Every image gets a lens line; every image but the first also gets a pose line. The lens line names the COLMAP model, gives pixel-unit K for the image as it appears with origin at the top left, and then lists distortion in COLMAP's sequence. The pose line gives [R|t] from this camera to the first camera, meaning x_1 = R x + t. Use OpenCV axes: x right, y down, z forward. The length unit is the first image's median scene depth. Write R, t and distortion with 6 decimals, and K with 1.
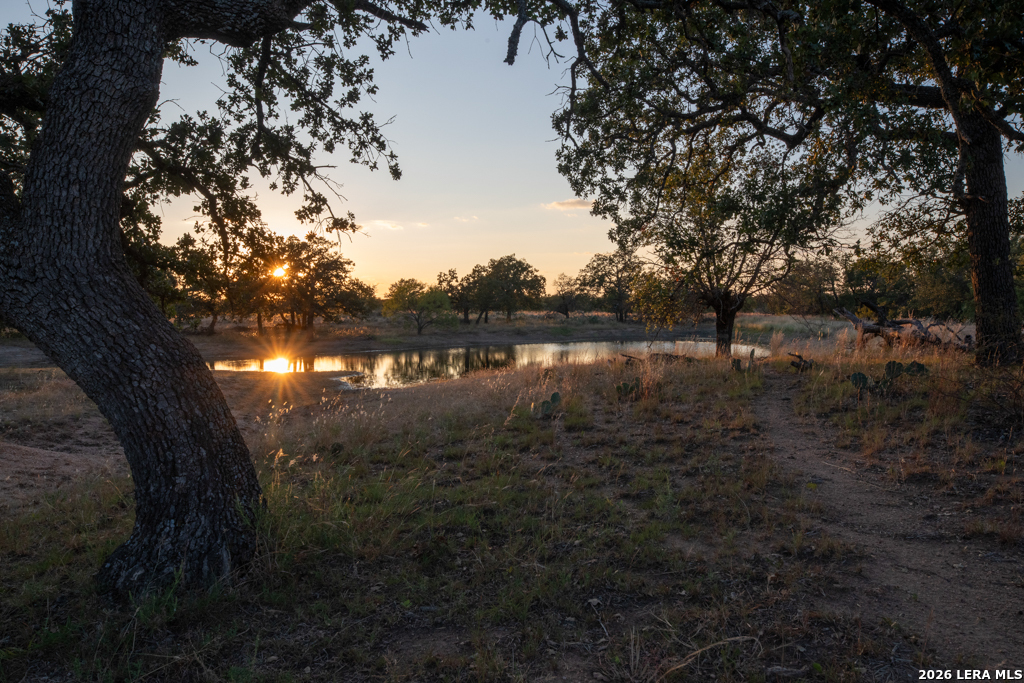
lens RADIAL K [[712.5, 0, 513.0], [0, 712.5, 339.9], [0, 0, 1]] dist [-0.005920, -0.000435]
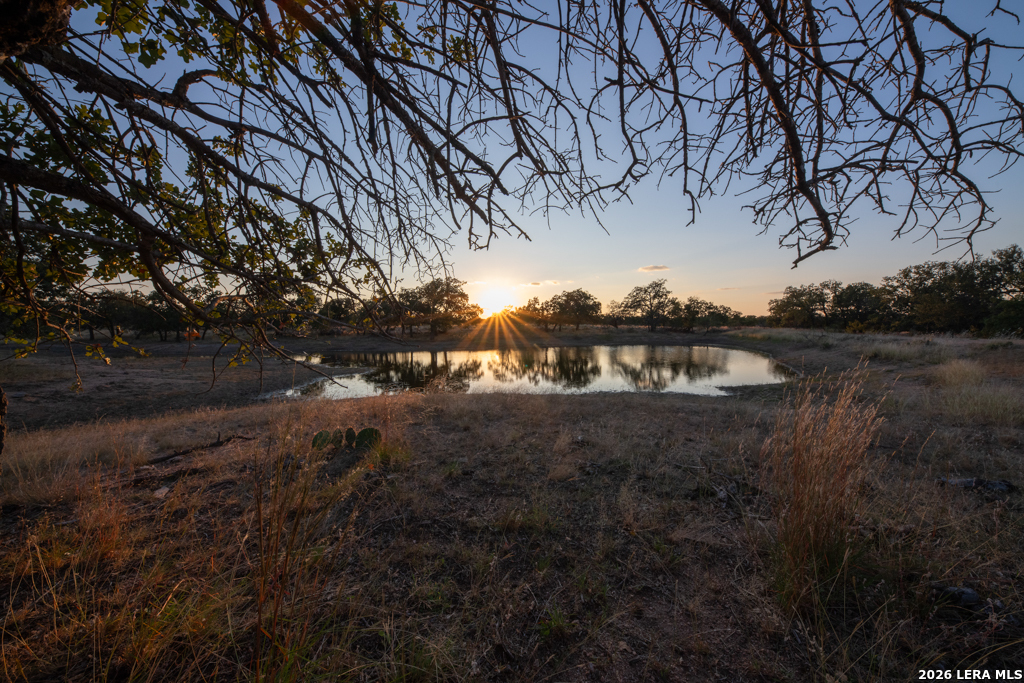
lens RADIAL K [[348.6, 0, 508.1], [0, 348.6, 340.7], [0, 0, 1]] dist [-0.010415, -0.000420]
pose [[0.964267, 0.018647, -0.264276, 0.053479], [-0.017501, 0.999824, 0.006690, -0.006505], [0.264354, -0.001825, 0.964424, 0.217869]]
